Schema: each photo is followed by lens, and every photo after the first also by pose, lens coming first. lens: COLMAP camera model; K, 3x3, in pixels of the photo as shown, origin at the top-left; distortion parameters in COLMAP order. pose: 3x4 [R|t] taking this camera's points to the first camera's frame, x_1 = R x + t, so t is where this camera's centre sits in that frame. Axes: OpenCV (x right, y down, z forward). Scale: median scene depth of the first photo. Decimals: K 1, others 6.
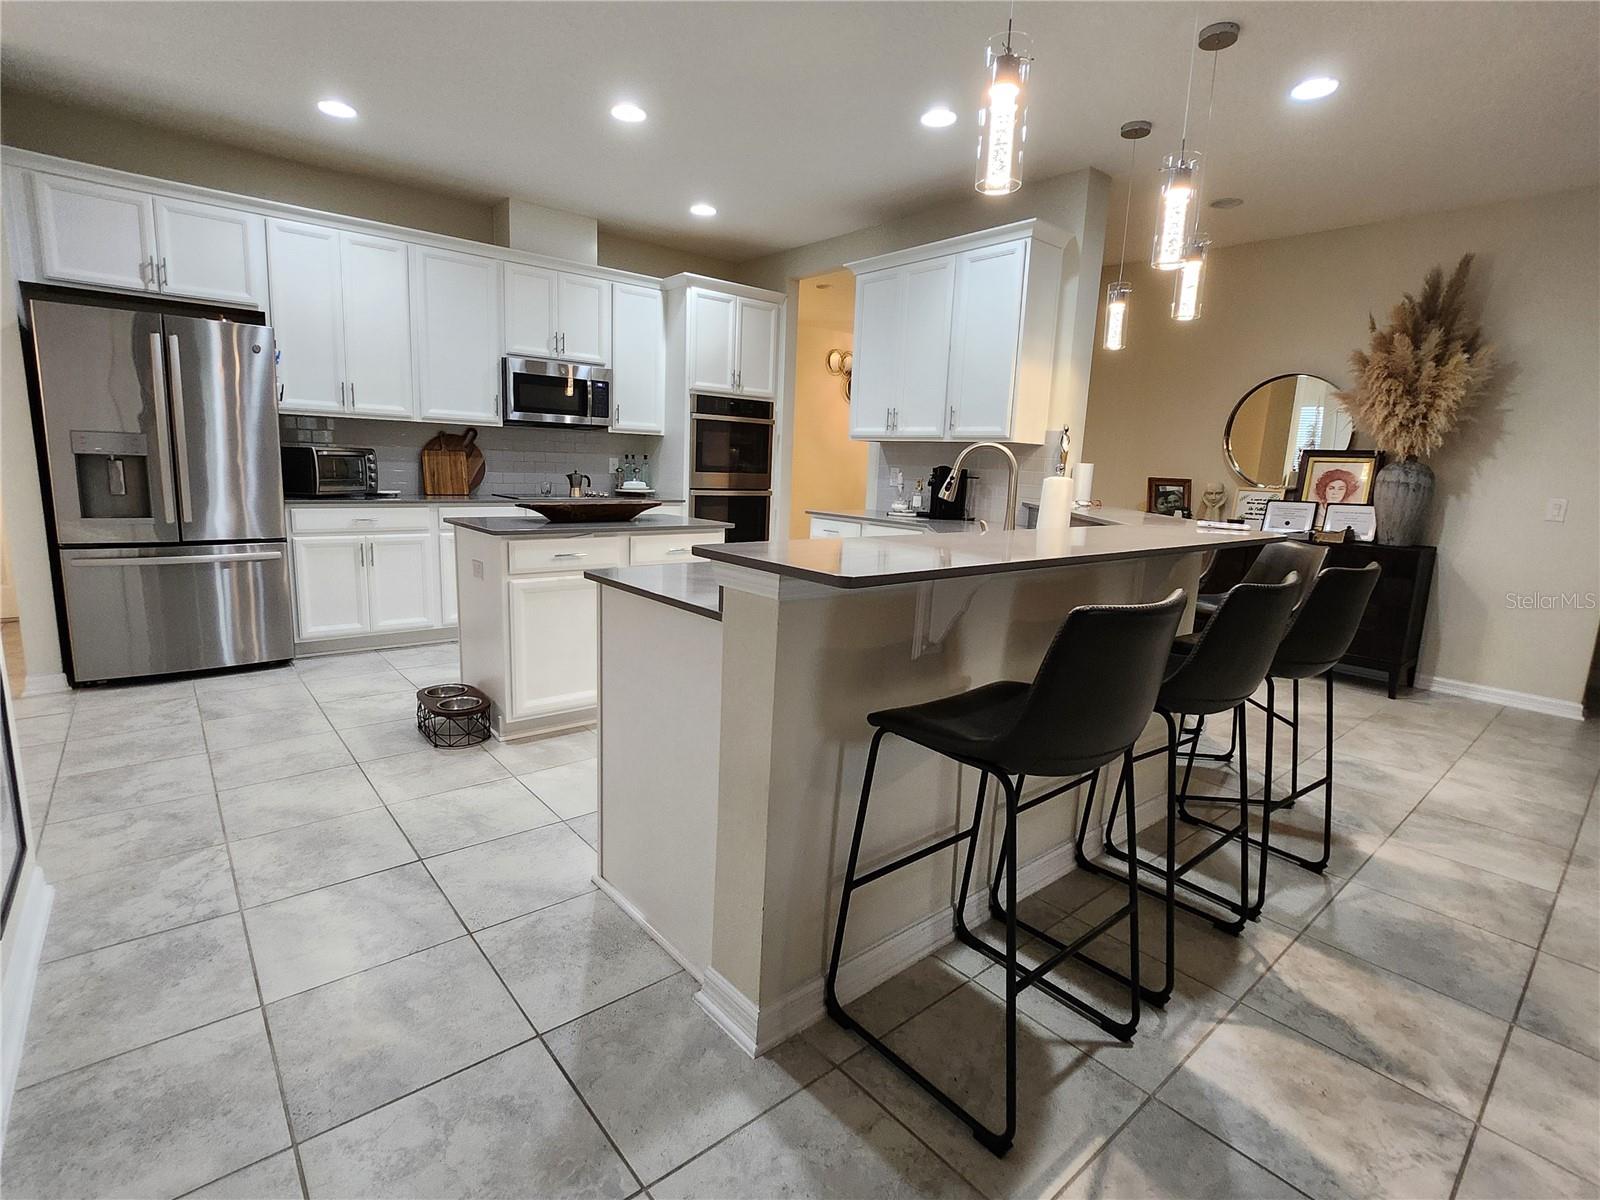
lens RADIAL K [[771.5, 0, 800.0], [0, 771.5, 600.0], [0, 0, 1]] dist [-0.029510, 0.008195]
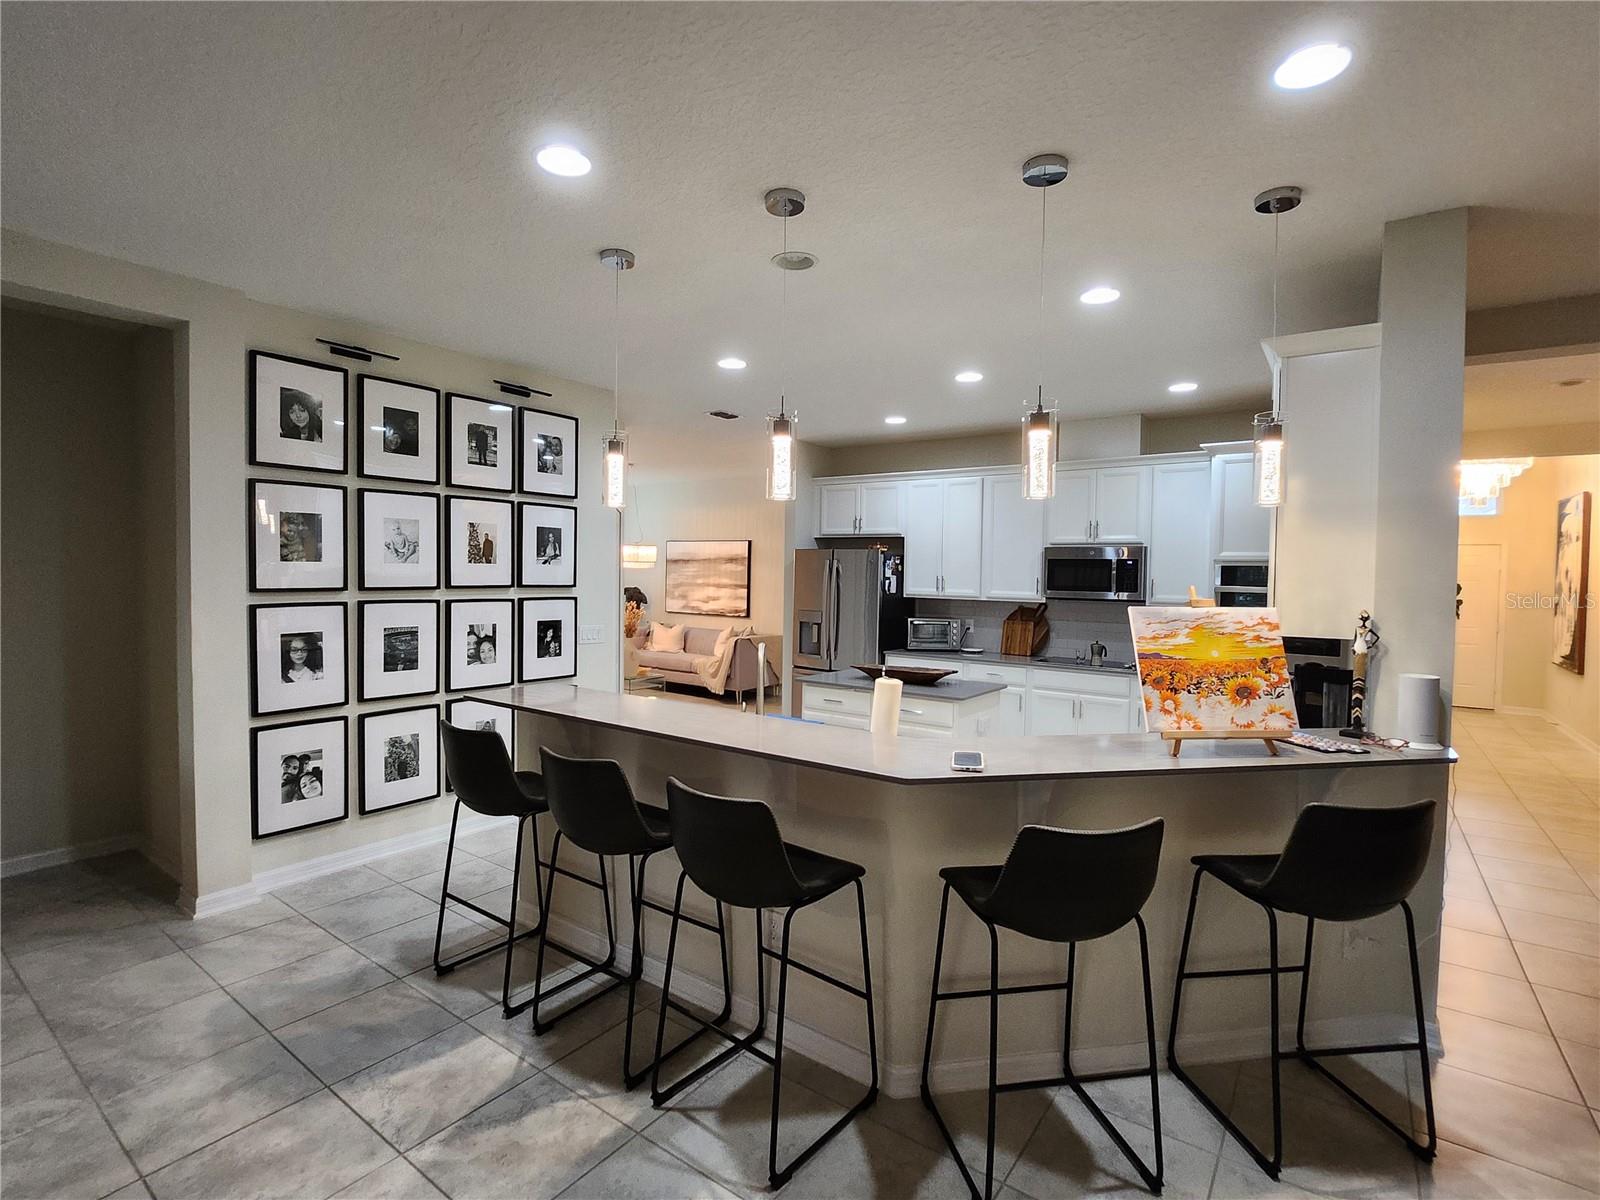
lens RADIAL K [[768.4, 0, 800.0], [0, 768.4, 600.0], [0, 0, 1]] dist [-0.014902, -0.000089]
pose [[0.241418, -0.001458, -0.970420, 0.780221], [-0.175214, 0.983498, -0.045067, -0.119342], [0.954472, 0.180911, 0.237178, 0.379452]]
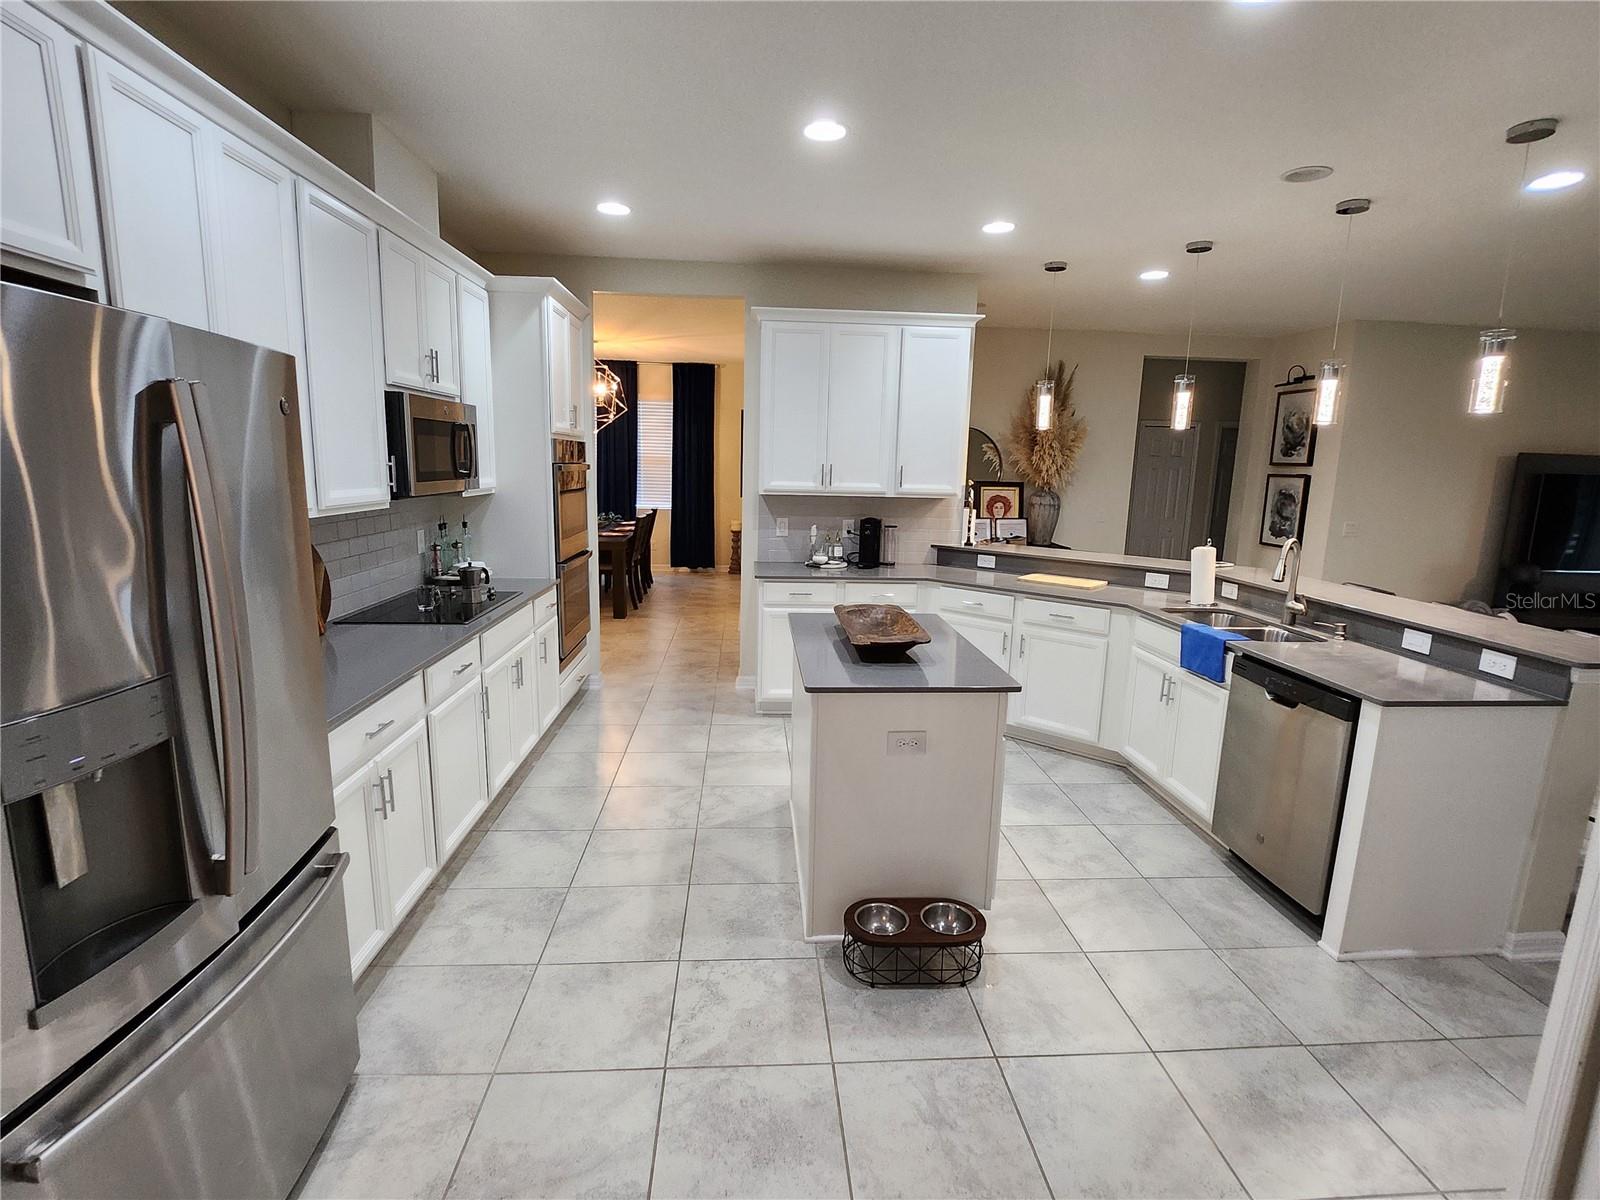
lens RADIAL K [[768.4, 0, 800.0], [0, 768.4, 600.0], [0, 0, 1]] dist [-0.014902, -0.000089]
pose [[0.593426, -0.169985, 0.786734, -0.750810], [0.141715, 0.984241, 0.105765, -0.193955], [-0.792315, 0.048728, 0.608163, 0.443978]]
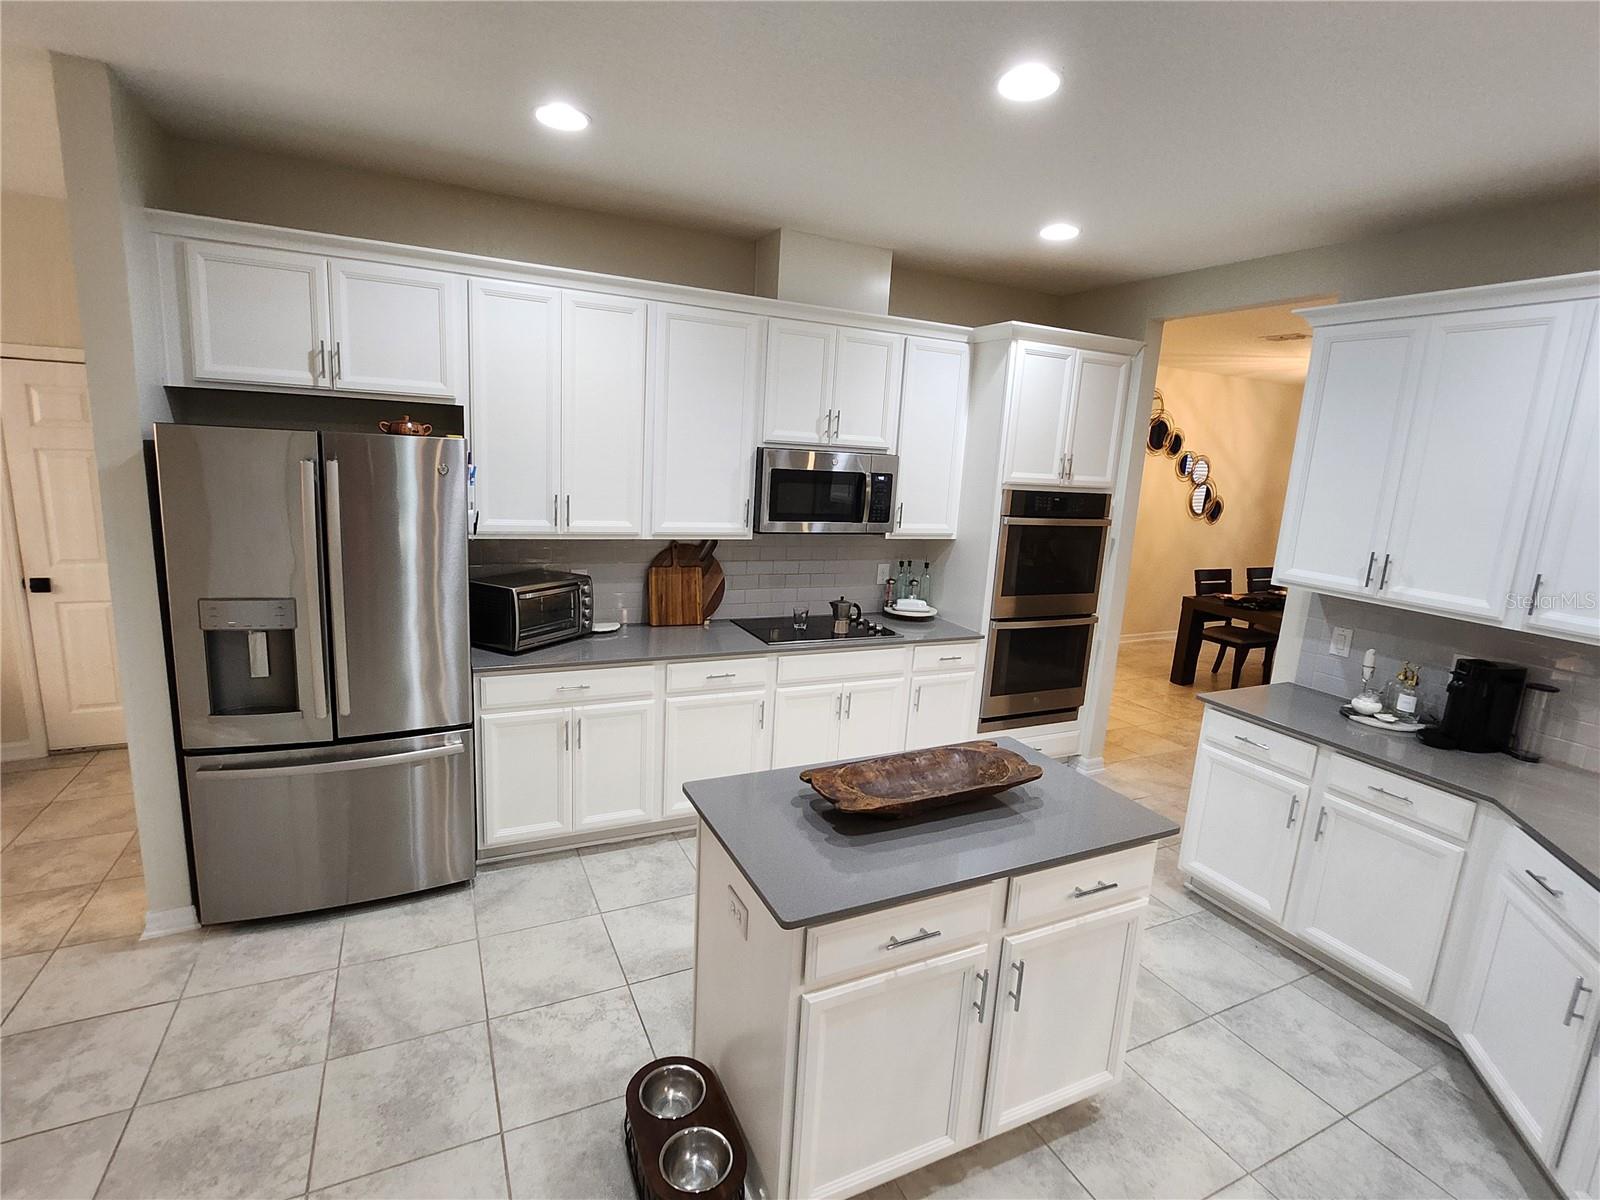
lens RADIAL K [[768.4, 0, 800.0], [0, 768.4, 600.0], [0, 0, 1]] dist [-0.014902, -0.000089]
pose [[0.968556, 0.062433, -0.240836, -0.180233], [-0.060949, 0.998048, 0.013615, -0.201639], [0.241215, 0.001492, 0.970470, 0.327616]]
